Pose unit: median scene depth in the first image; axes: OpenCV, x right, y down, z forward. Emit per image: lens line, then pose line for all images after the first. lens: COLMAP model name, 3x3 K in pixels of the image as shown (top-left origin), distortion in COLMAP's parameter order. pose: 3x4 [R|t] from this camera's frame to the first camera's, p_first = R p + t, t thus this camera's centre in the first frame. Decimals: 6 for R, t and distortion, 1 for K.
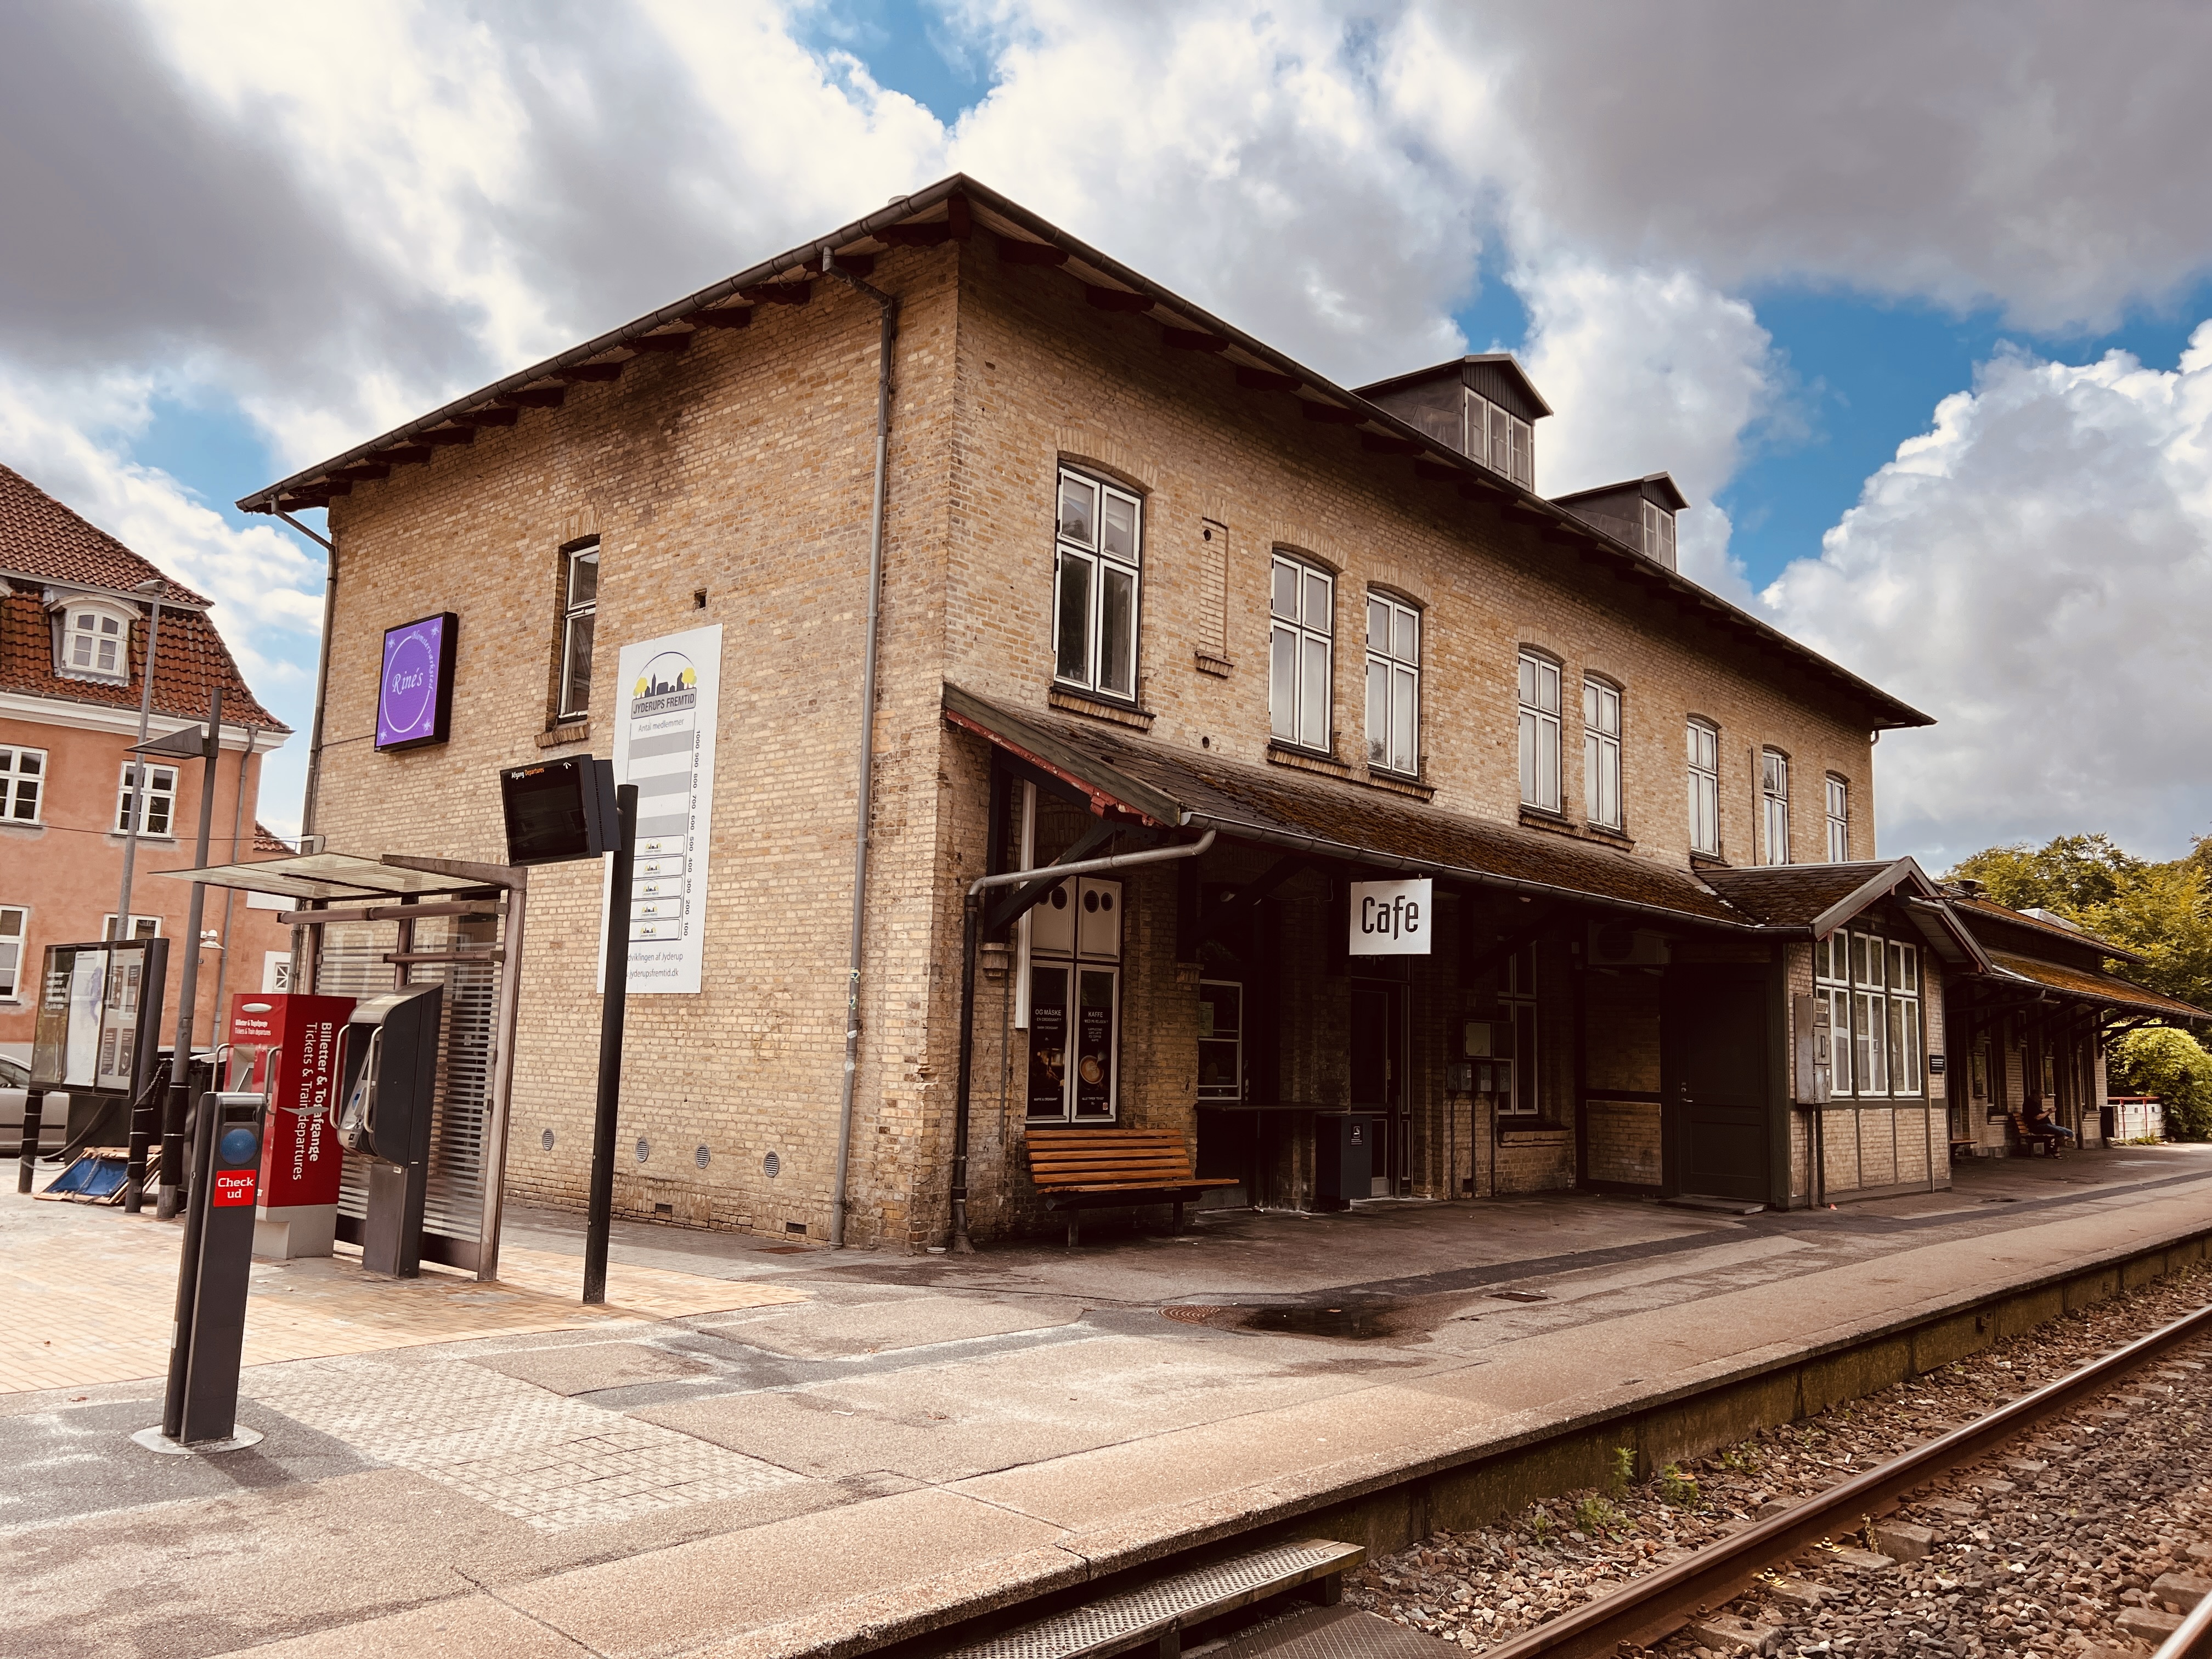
lens RADIAL K [[1679.6, 0, 1099.1], [0, 1679.6, 822.4], [0, 0, 1]] dist [0.074896, -0.086382]
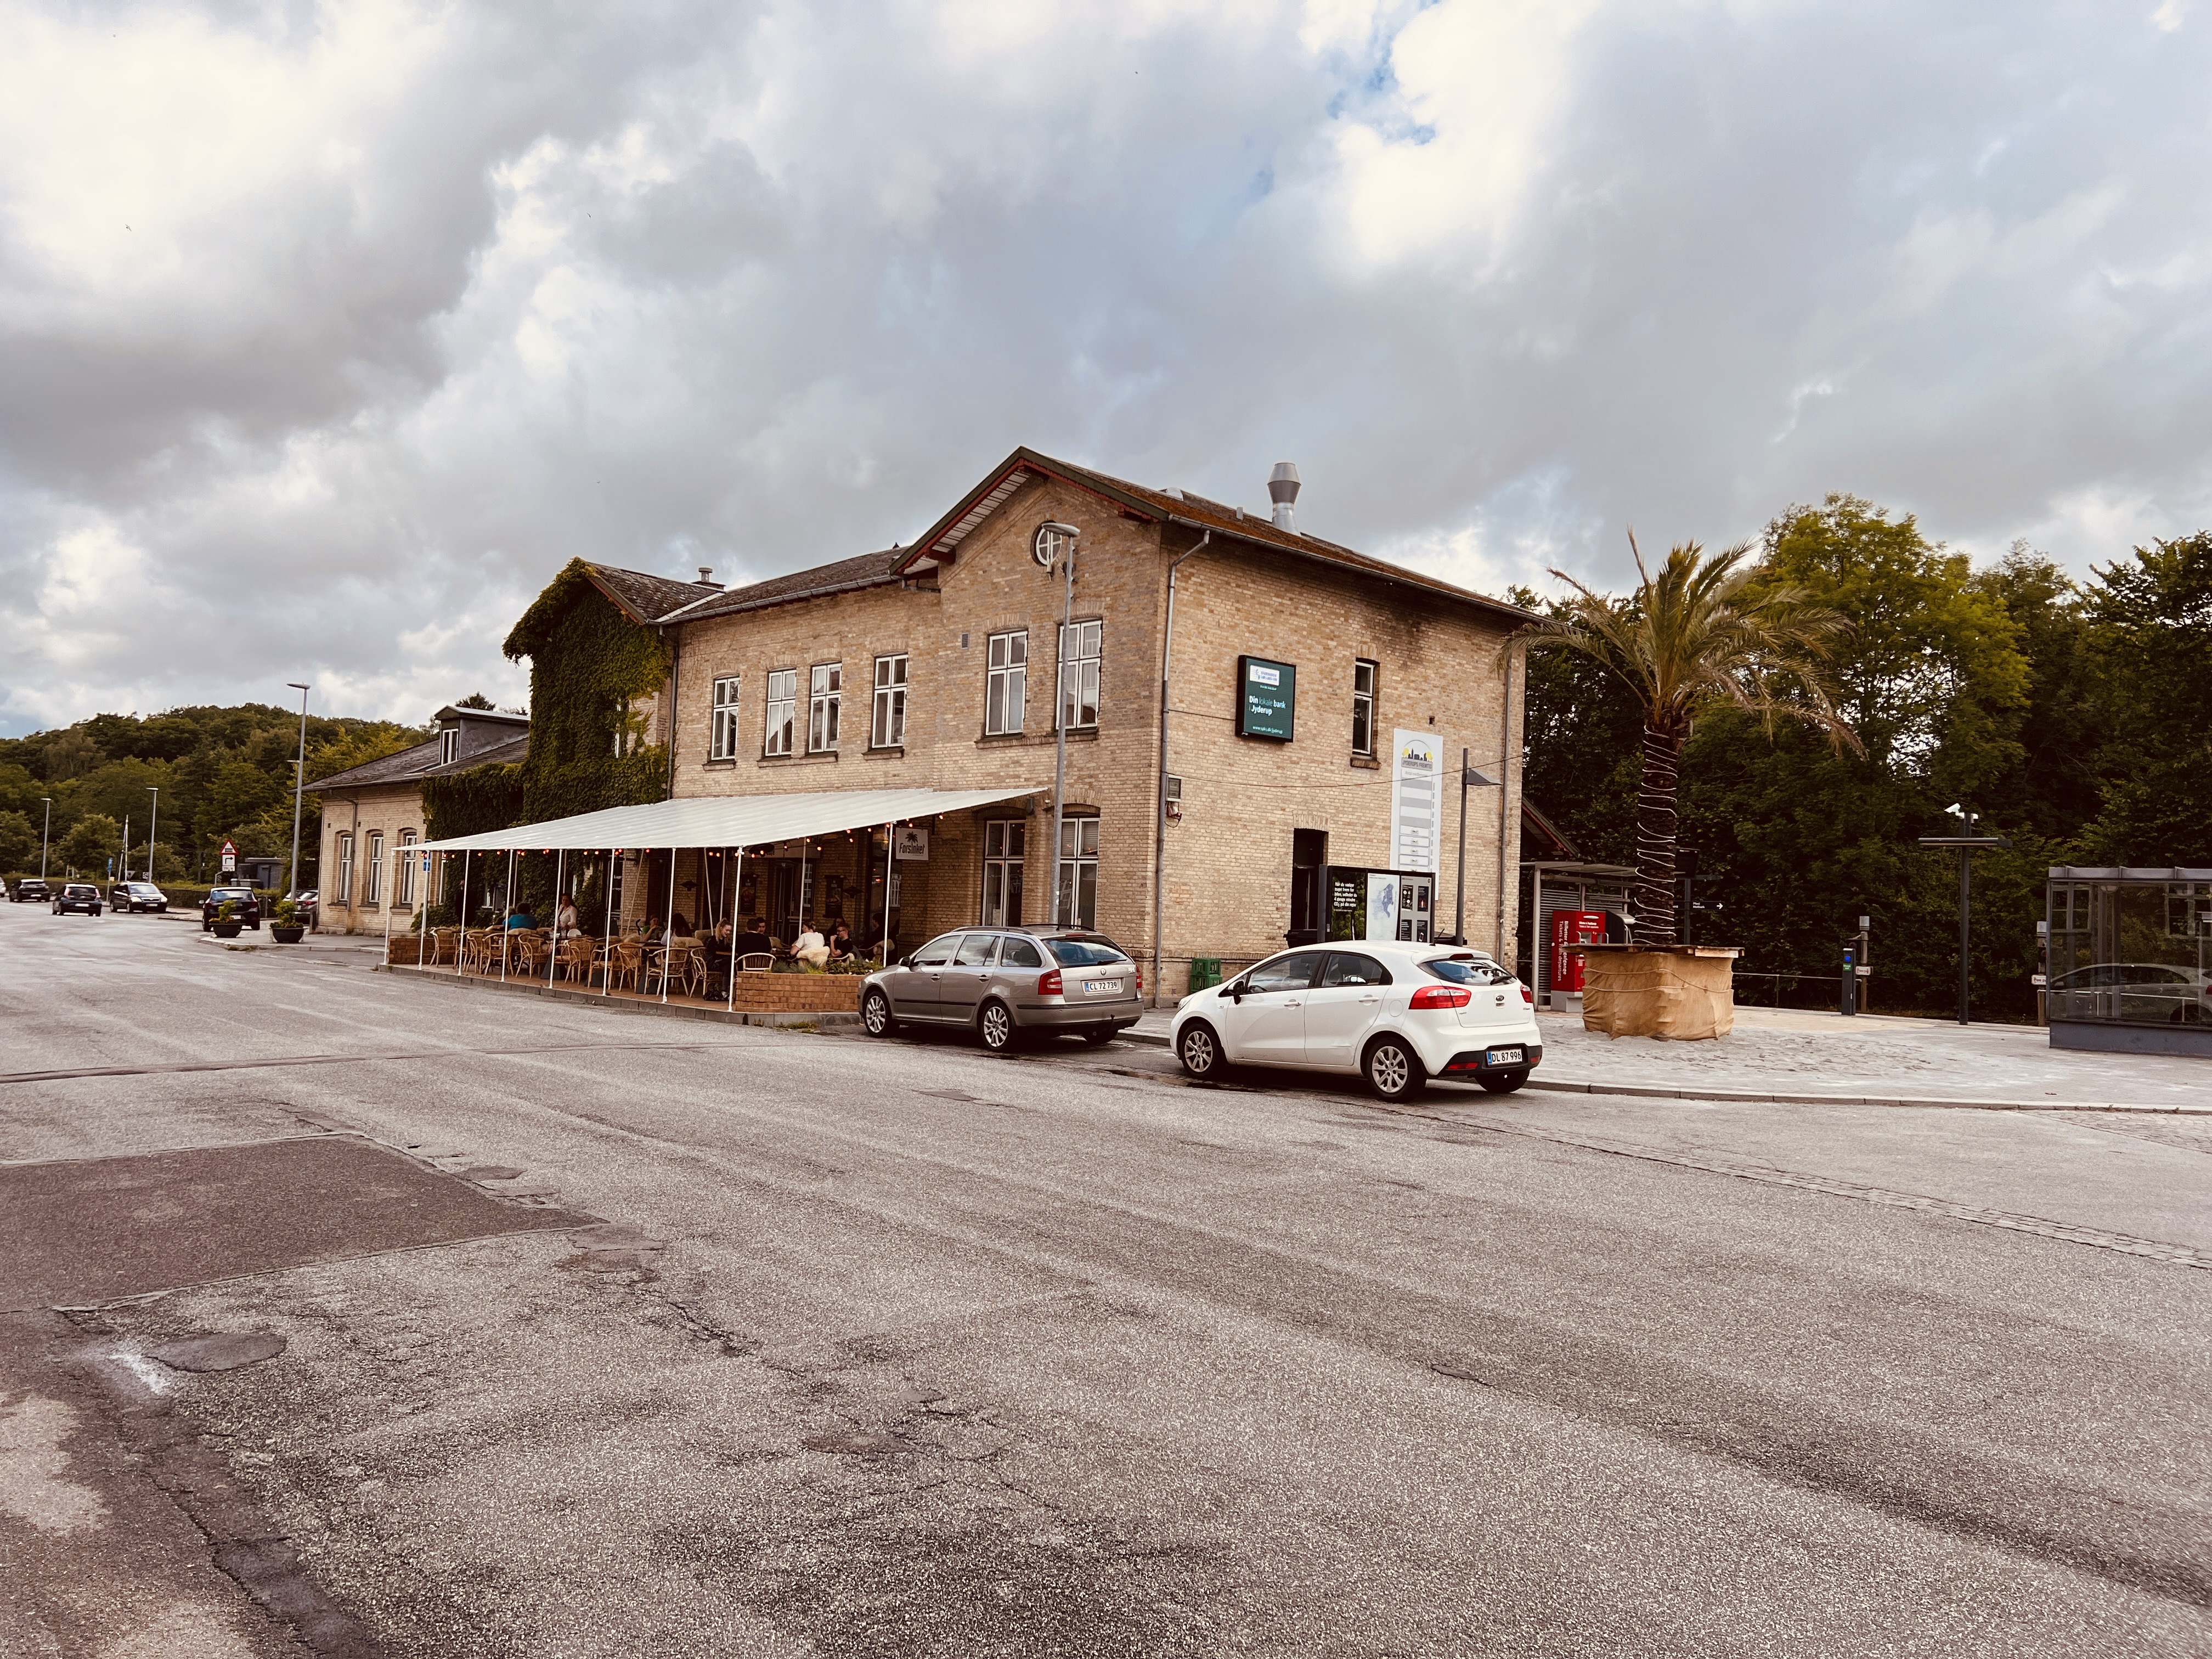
lens RADIAL K [[1679.6, 0, 1112.2], [0, 1679.6, 829.1], [0, 0, 1]] dist [0.074896, -0.086382]
pose [[0.073667, 0.023184, 0.997013, -2.515816], [-0.168968, 0.985566, -0.010433, 0.102758], [-0.982865, -0.167694, 0.076521, 1.253102]]
